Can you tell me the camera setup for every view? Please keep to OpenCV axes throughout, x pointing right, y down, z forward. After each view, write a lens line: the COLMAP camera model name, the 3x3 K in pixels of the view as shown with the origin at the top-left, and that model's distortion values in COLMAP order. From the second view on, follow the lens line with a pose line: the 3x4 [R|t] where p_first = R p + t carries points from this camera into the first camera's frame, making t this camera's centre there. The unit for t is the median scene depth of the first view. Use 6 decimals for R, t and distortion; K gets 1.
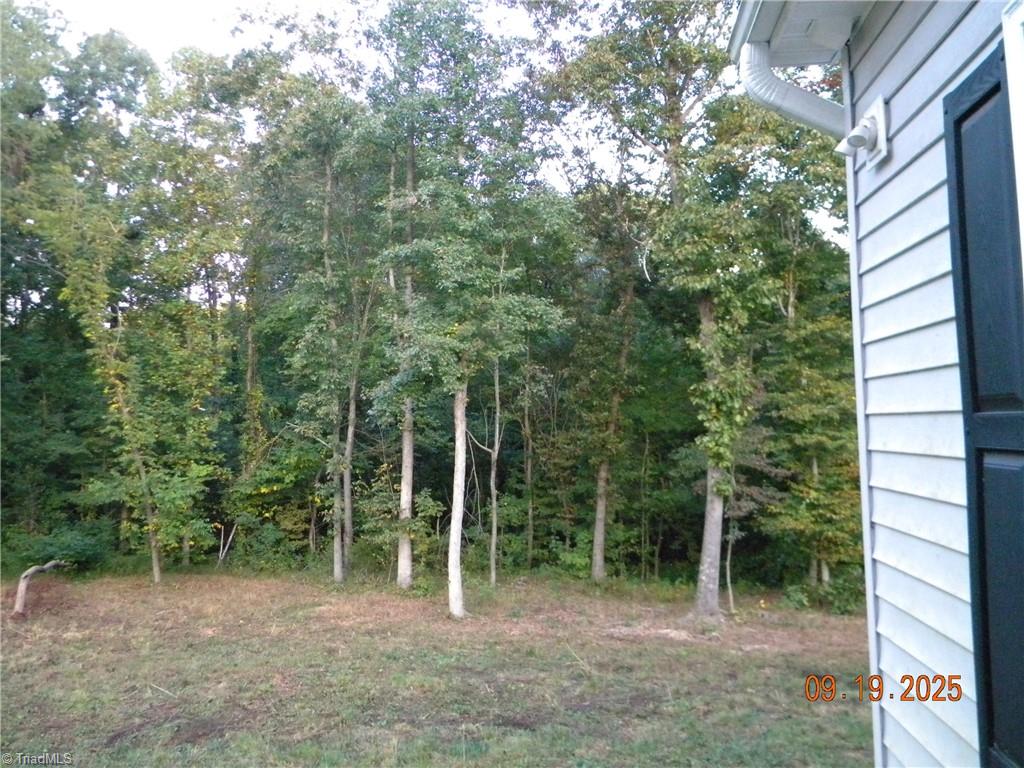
lens RADIAL K [[843.9, 0, 512.6], [0, 843.9, 380.8], [0, 0, 1]] dist [-0.003038, -0.028194]
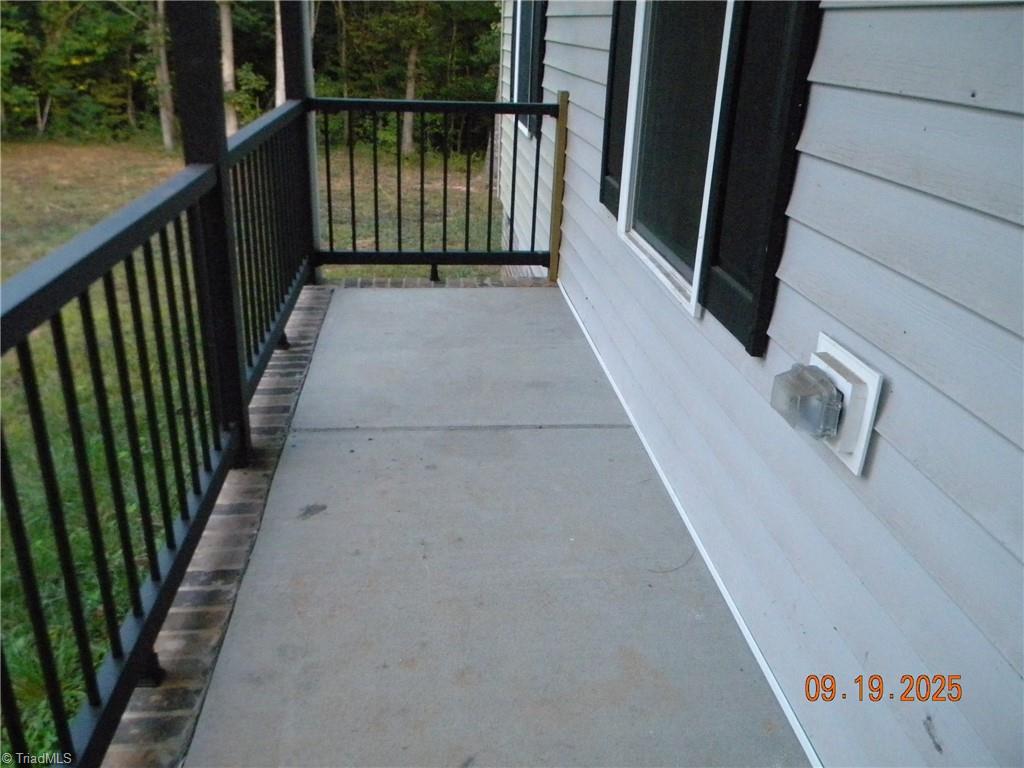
lens RADIAL K [[843.9, 0, 511.3], [0, 843.9, 379.3], [0, 0, 1]] dist [-0.003038, -0.028194]
pose [[0.977380, -0.029388, 0.209440, -0.008271], [-0.066298, 0.897809, 0.435366, 0.000199], [-0.200832, -0.439404, 0.875552, -0.146702]]
